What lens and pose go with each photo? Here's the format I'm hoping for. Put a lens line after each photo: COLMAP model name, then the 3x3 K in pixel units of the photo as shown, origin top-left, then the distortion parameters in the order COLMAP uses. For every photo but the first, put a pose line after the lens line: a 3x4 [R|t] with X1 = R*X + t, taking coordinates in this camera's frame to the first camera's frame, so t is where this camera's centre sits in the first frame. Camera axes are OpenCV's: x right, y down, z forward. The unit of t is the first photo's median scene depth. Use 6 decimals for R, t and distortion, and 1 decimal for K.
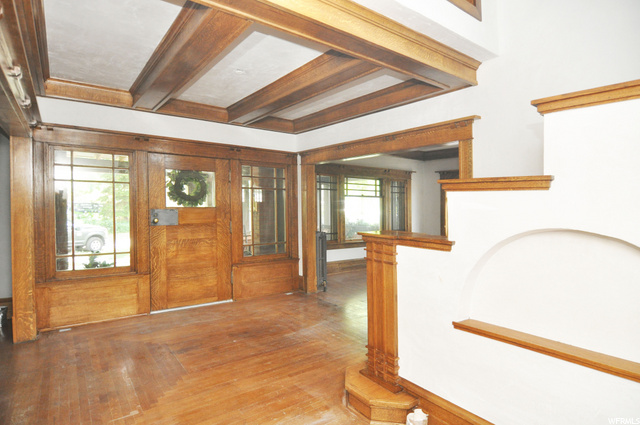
lens RADIAL K [[344.6, 0, 322.9], [0, 344.6, 212.4], [0, 0, 1]] dist [-0.002165, -0.001164]
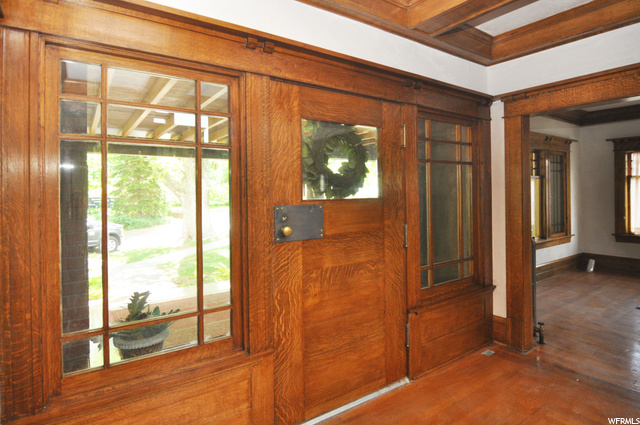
lens RADIAL K [[344.6, 0, 329.3], [0, 344.6, 187.3], [0, 0, 1]] dist [-0.002165, -0.001164]
pose [[0.999762, -0.021806, -0.000513, -0.390013], [0.021773, 0.999105, -0.036255, -0.014104], [0.001303, 0.036235, 0.999342, 0.502762]]
